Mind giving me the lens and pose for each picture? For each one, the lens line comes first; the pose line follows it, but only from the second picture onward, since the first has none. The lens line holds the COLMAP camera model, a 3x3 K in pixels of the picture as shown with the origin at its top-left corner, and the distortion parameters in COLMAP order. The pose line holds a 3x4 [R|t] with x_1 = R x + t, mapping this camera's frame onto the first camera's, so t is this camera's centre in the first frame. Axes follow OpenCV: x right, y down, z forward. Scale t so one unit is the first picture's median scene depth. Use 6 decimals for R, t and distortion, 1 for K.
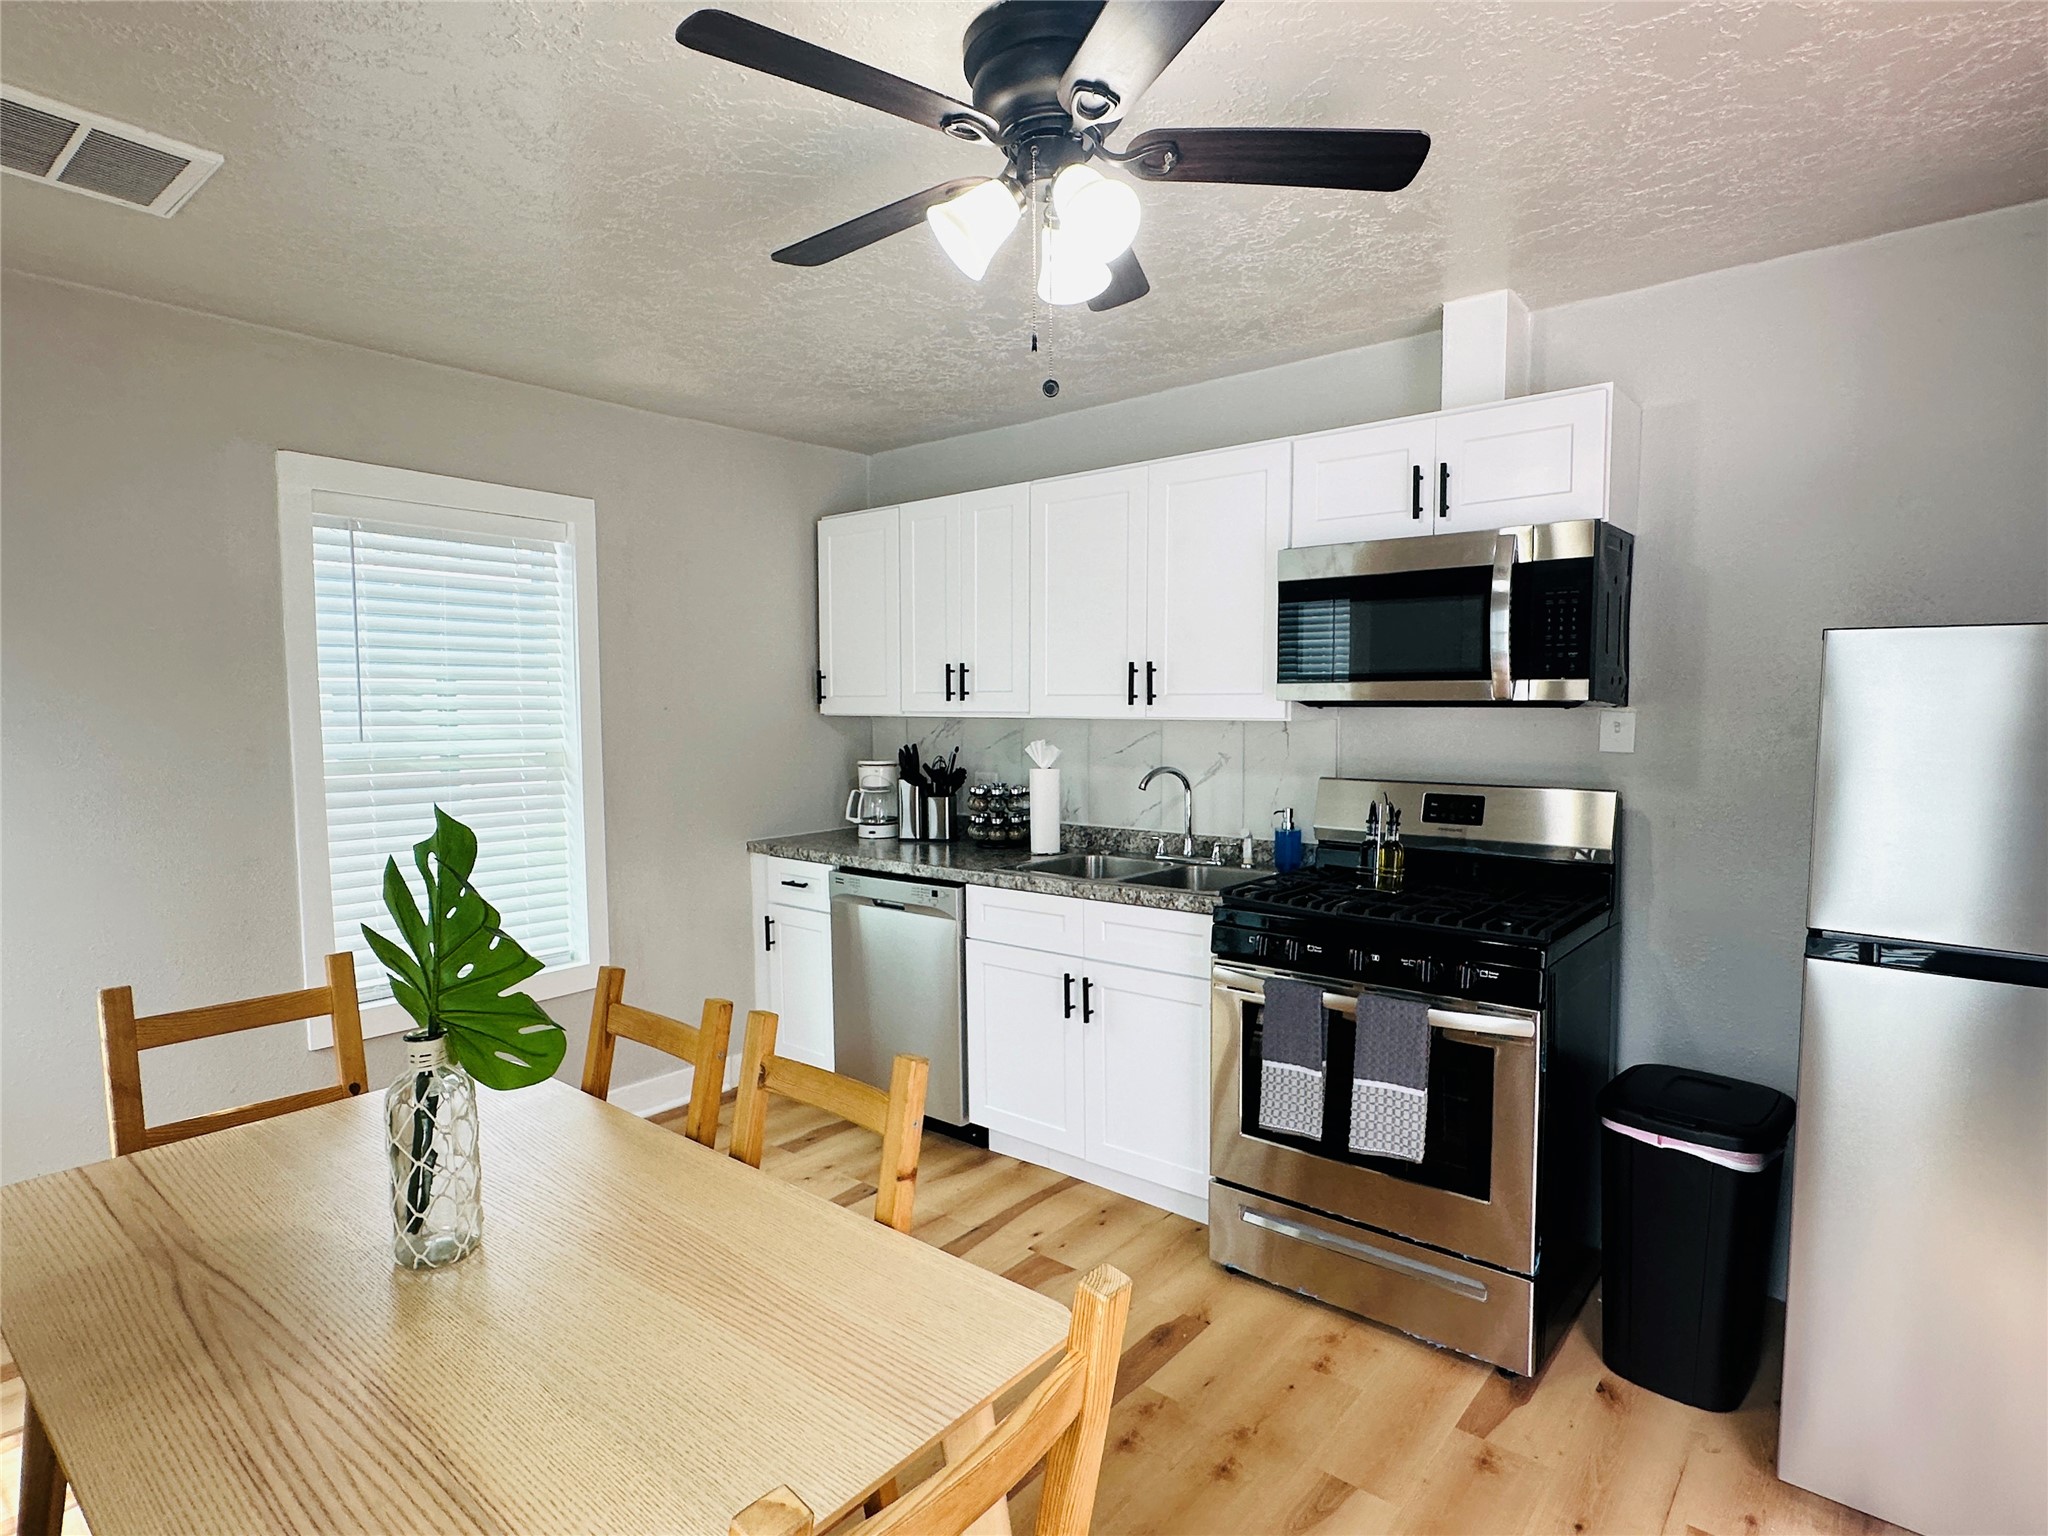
lens RADIAL K [[1081.9, 0, 1024.0], [0, 1081.9, 768.0], [0, 0, 1]] dist [-0.000986, -0.000091]
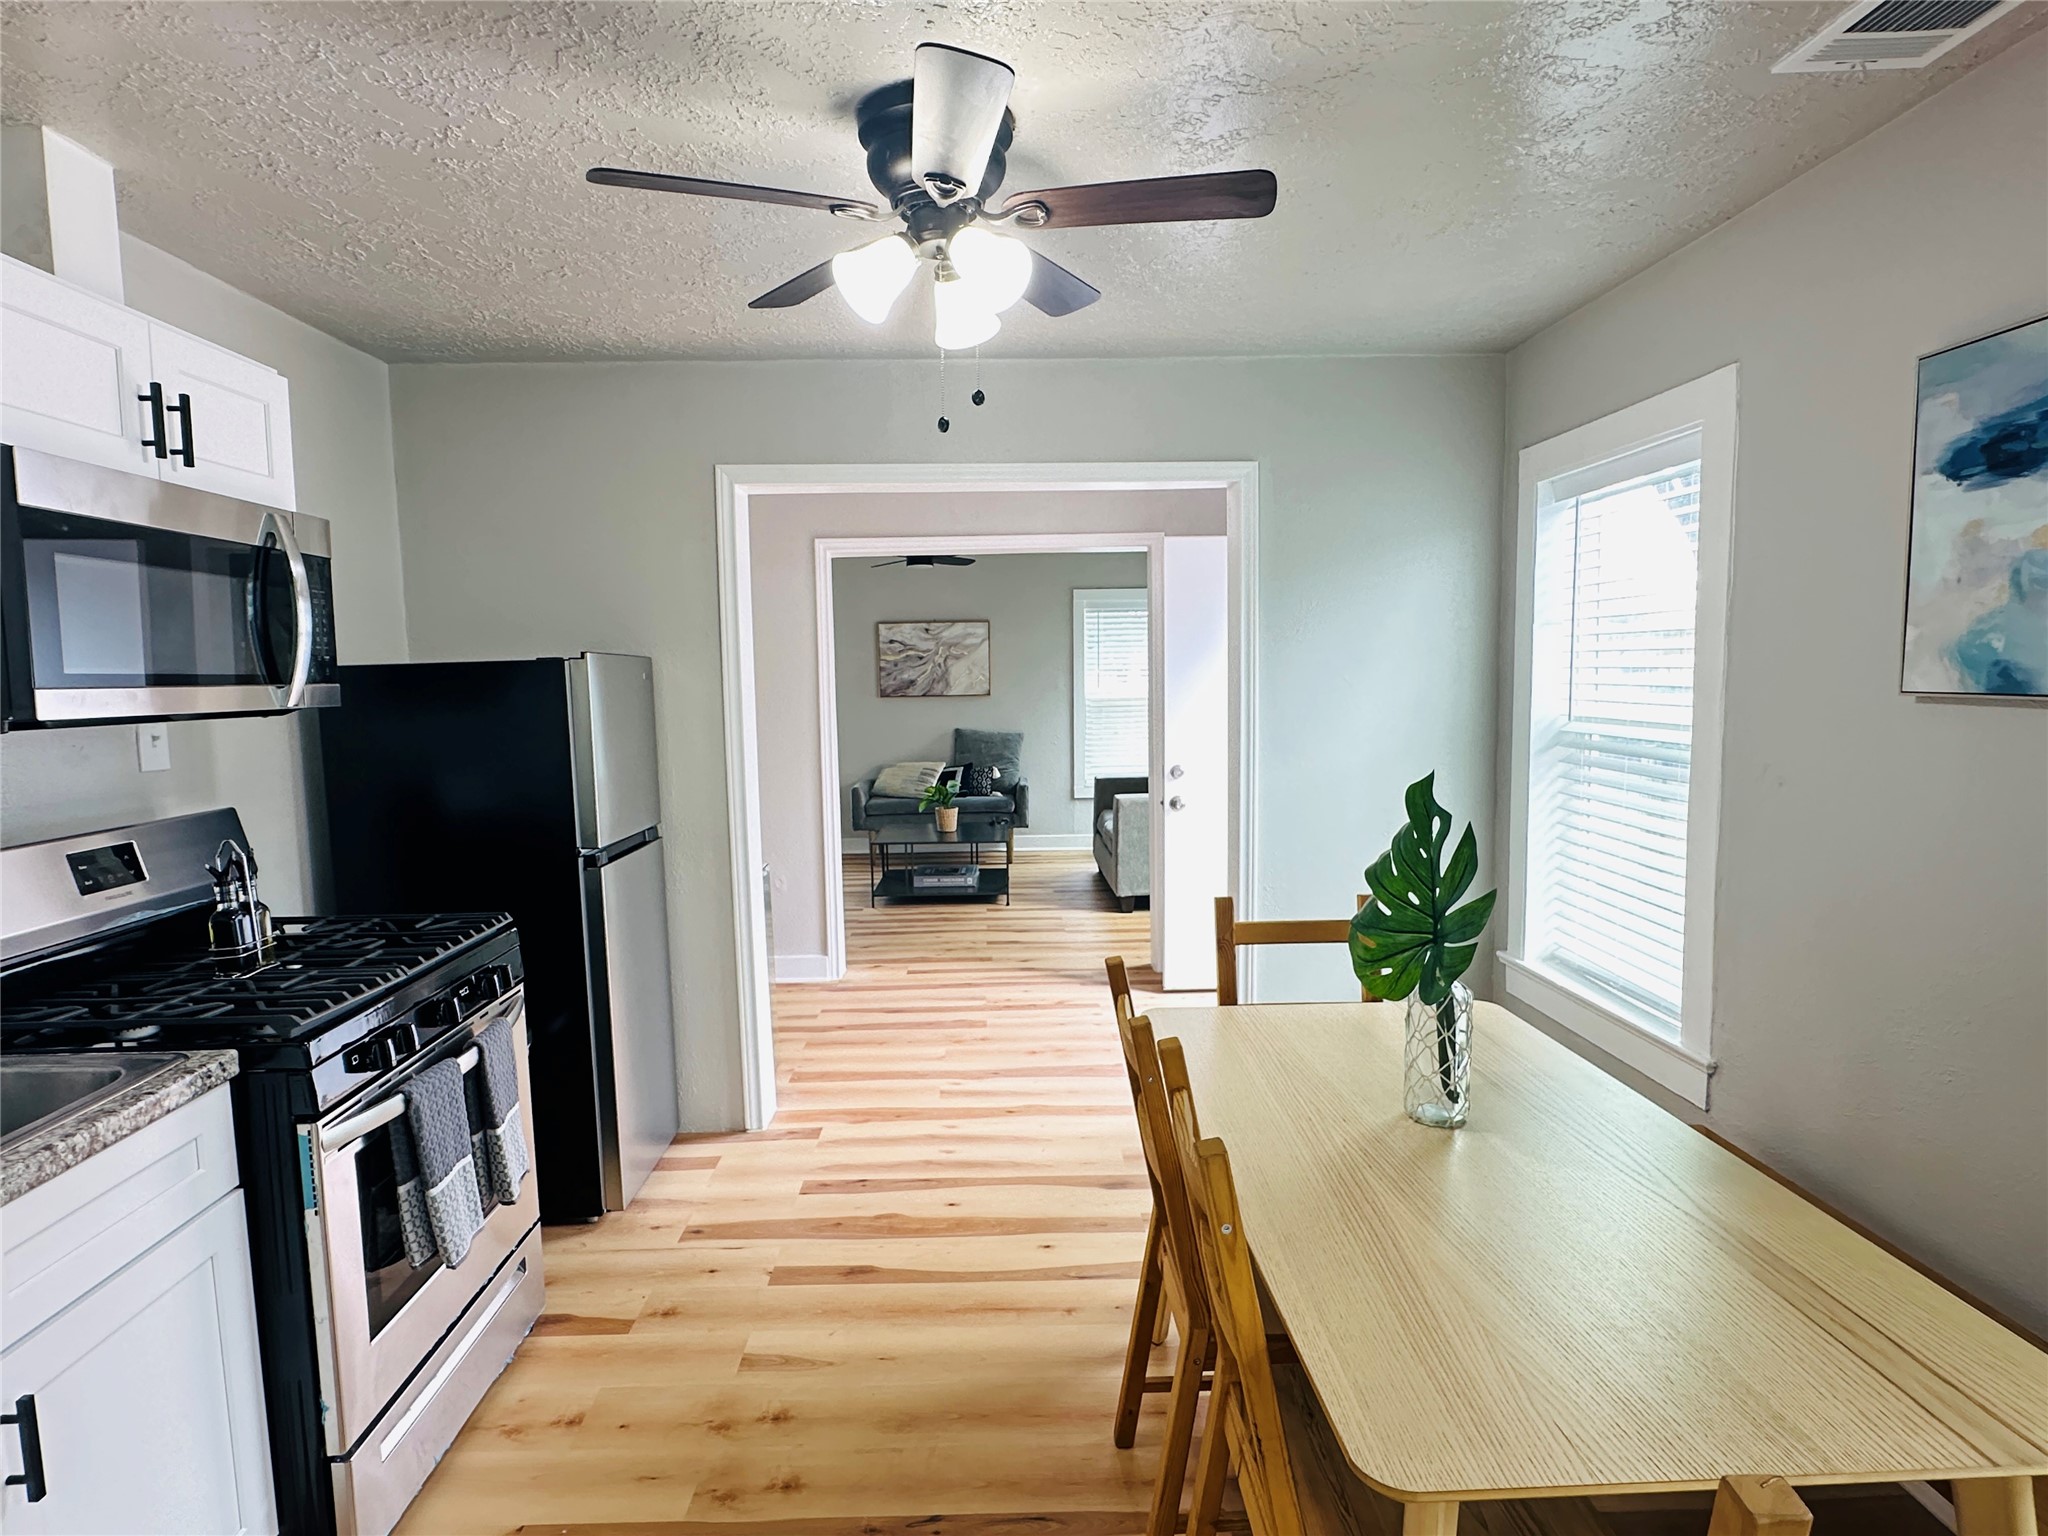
lens RADIAL K [[1081.9, 0, 1024.0], [0, 1081.9, 768.0], [0, 0, 1]] dist [-0.000986, -0.000091]
pose [[-0.666792, -0.050386, 0.743539, -0.643319], [0.071216, 0.988838, 0.130873, -0.094412], [-0.741834, 0.140217, -0.655761, 1.242228]]
